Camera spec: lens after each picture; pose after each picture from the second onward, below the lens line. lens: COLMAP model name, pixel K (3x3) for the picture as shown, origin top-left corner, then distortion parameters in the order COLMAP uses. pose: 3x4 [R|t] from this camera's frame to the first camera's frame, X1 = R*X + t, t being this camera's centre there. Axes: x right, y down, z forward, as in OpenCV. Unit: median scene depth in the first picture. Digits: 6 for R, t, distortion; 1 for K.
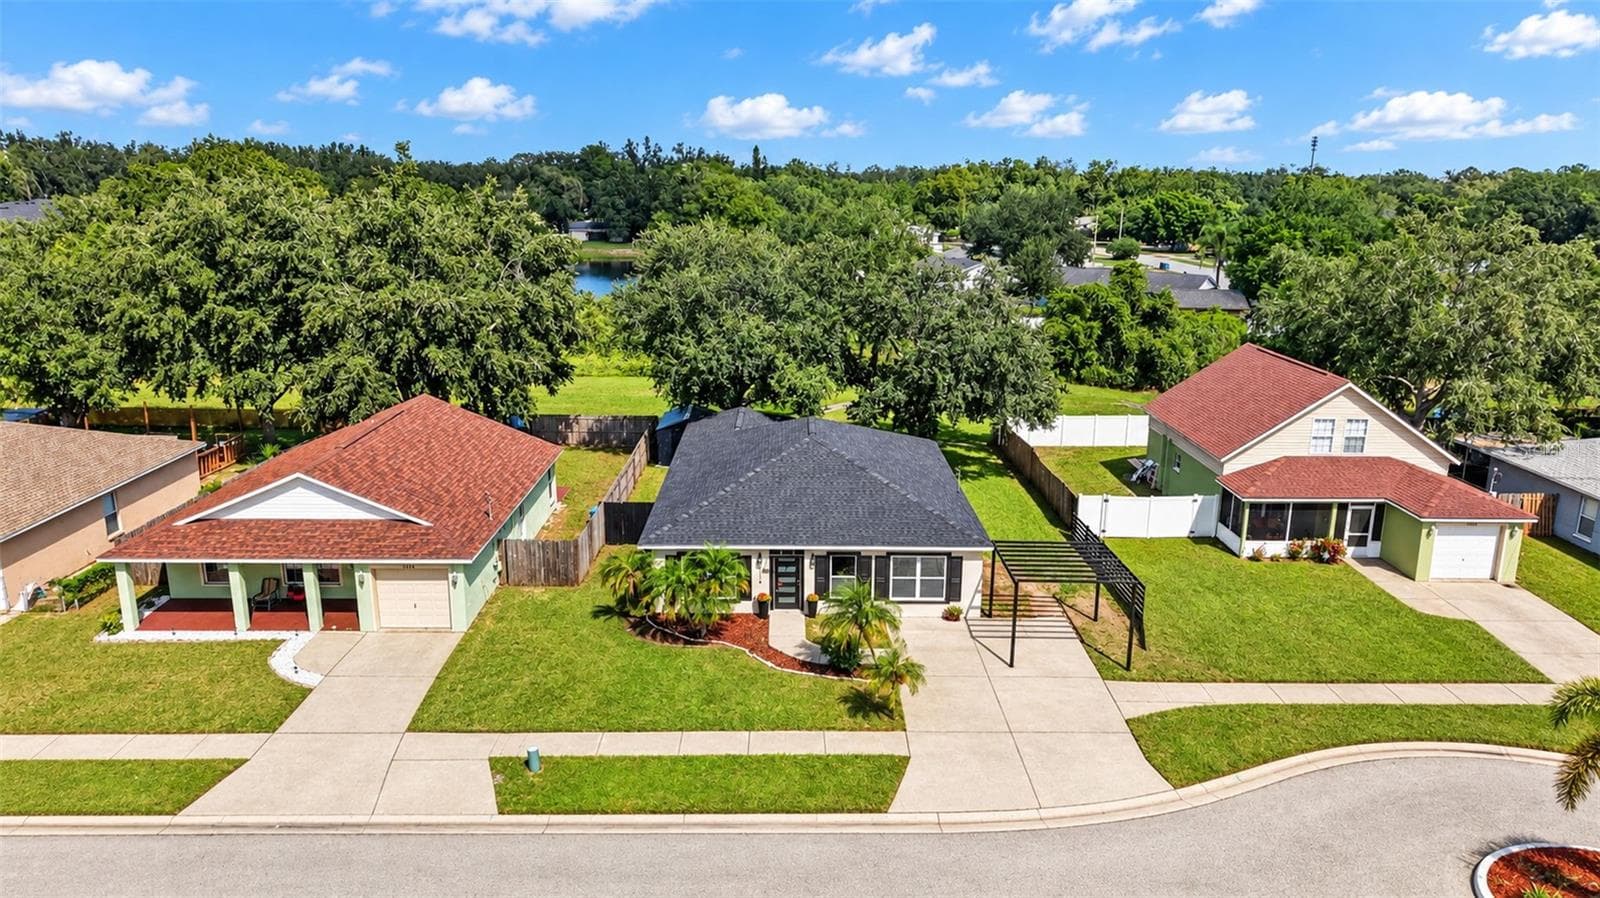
lens RADIAL K [[1067.1, 0, 800.0], [0, 1067.1, 449.0], [0, 0, 1]] dist [0.011138, 0.000859]
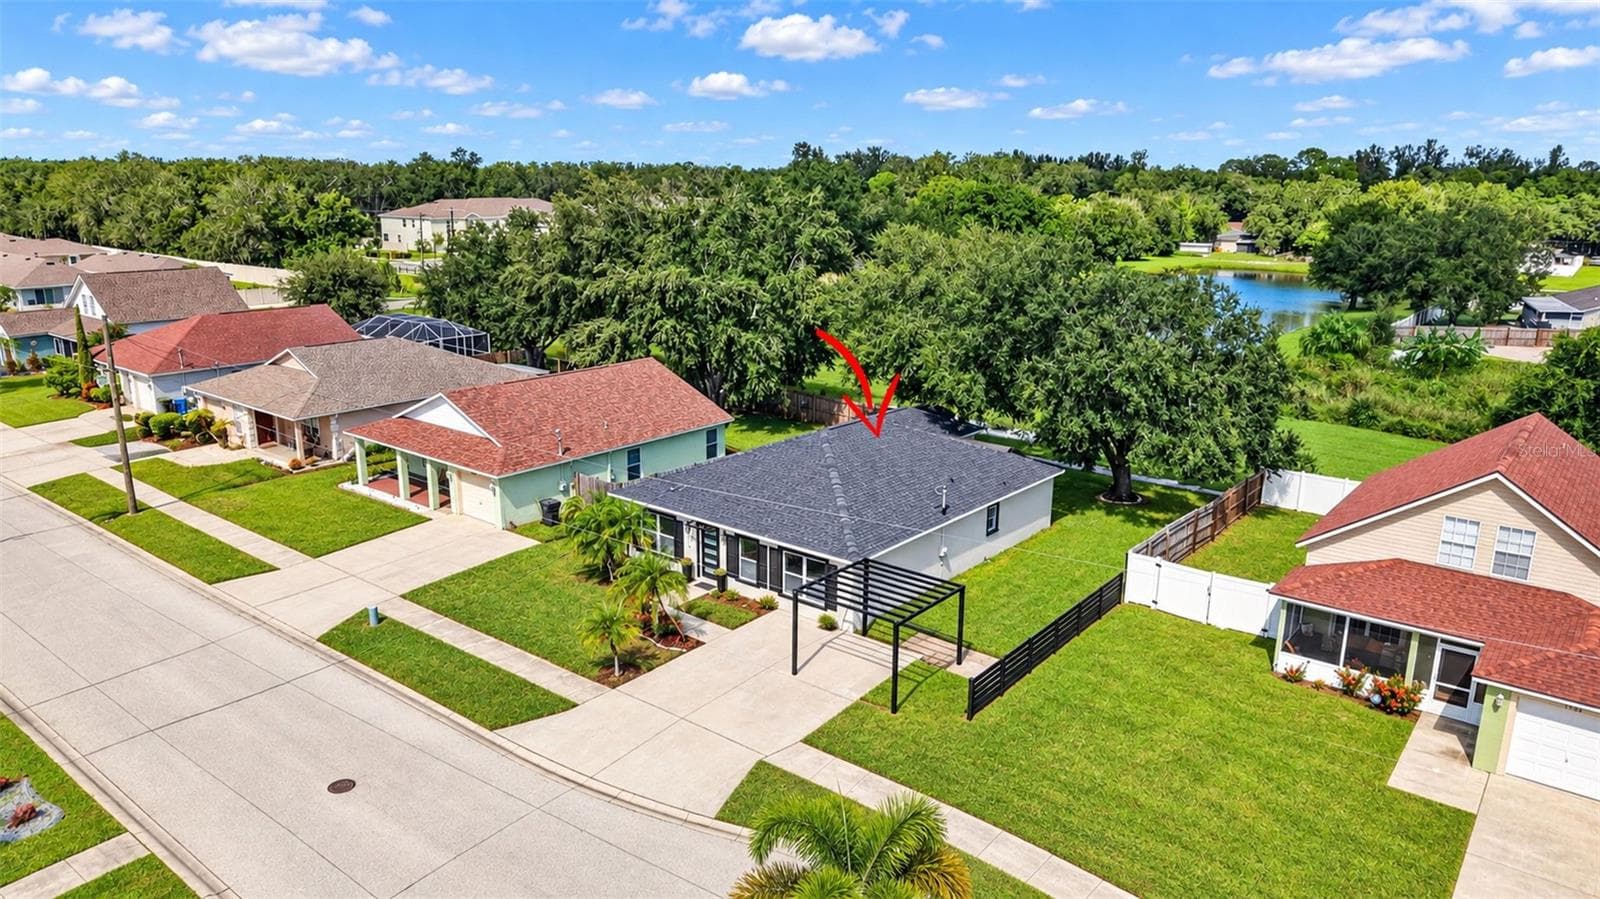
lens RADIAL K [[1067.1, 0, 800.0], [0, 1067.1, 449.5], [0, 0, 1]] dist [0.011138, 0.000859]
pose [[0.764470, 0.155229, -0.625691, 0.706631], [-0.159723, 0.985922, 0.049450, -0.045412], [0.624559, 0.062135, 0.778502, 0.215251]]
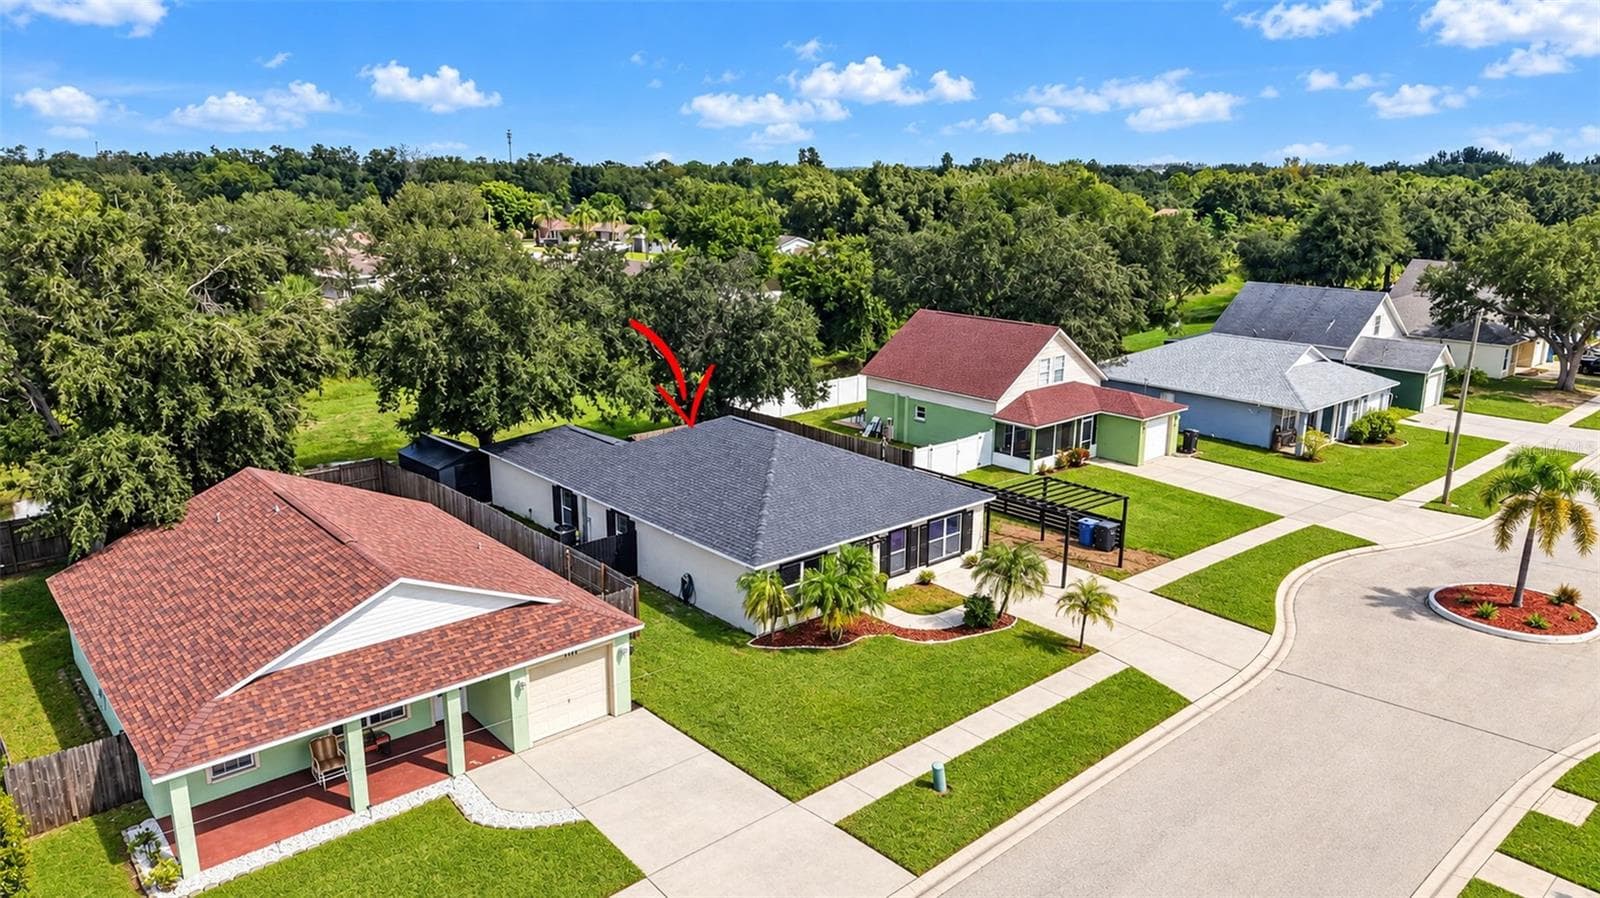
lens RADIAL K [[1052.3, 0, 791.5], [0, 1052.3, 440.9], [0, 0, 1]] dist [-0.002732, -0.004970]
pose [[0.773856, -0.163943, 0.611776, -0.663710], [0.159712, 0.985215, 0.061992, -0.070942], [-0.612894, 0.049735, 0.788598, 0.230923]]
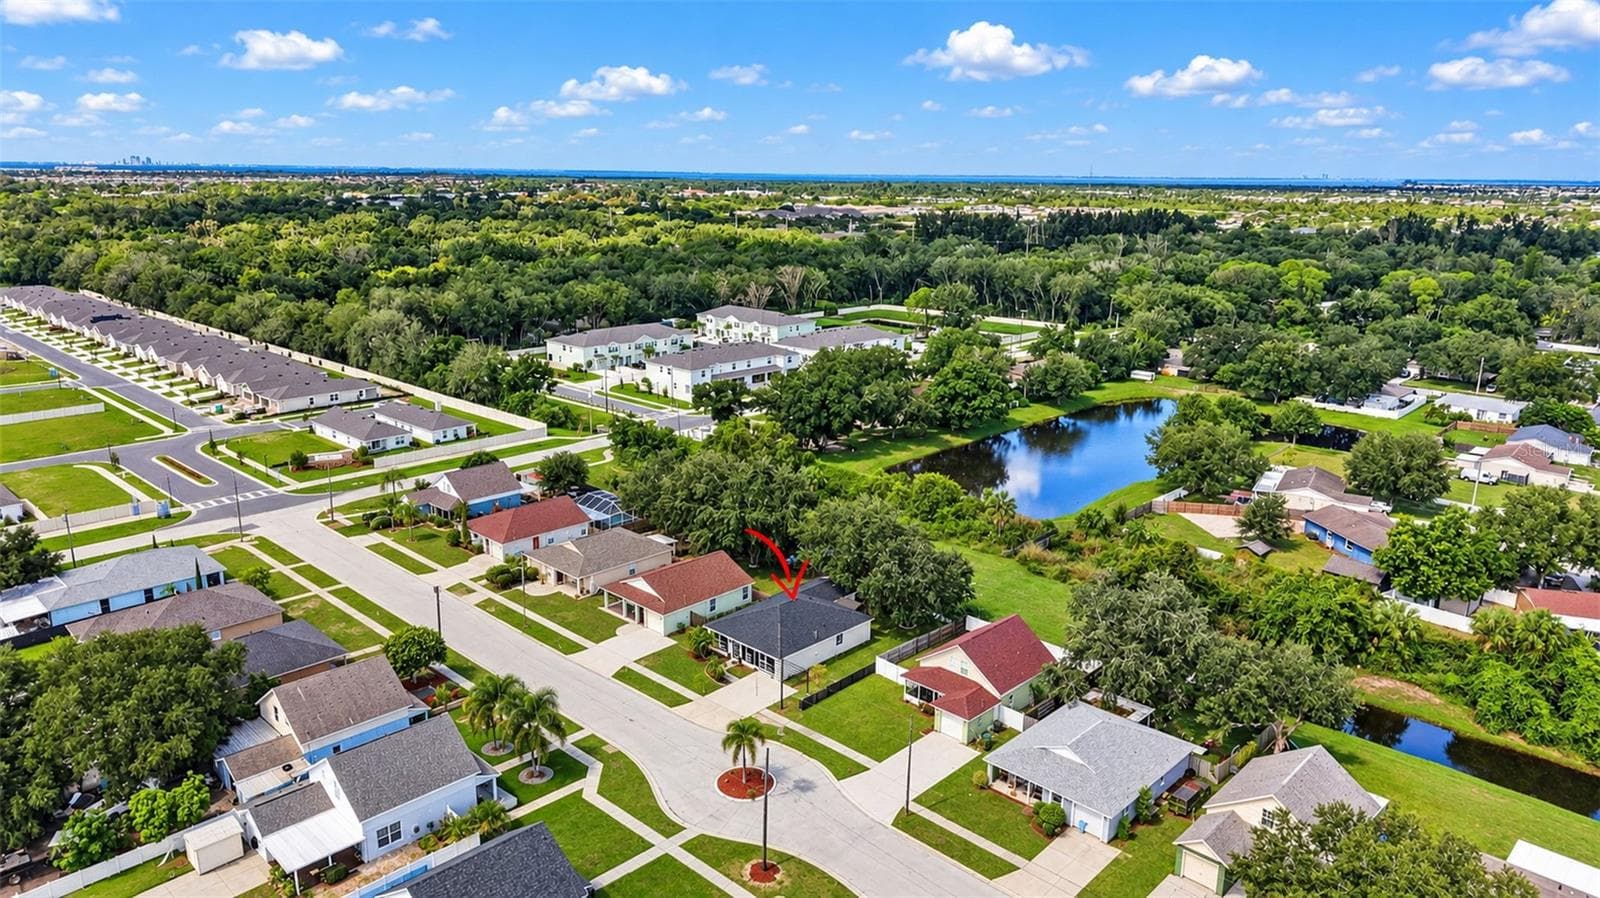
lens RADIAL K [[1052.3, 0, 791.5], [0, 1052.3, 440.9], [0, 0, 1]] dist [-0.002732, -0.004970]
pose [[0.704979, 0.165454, -0.689659, 2.112783], [-0.180749, 0.982212, 0.050876, -0.660672], [0.685809, 0.088789, 0.722345, -1.164817]]
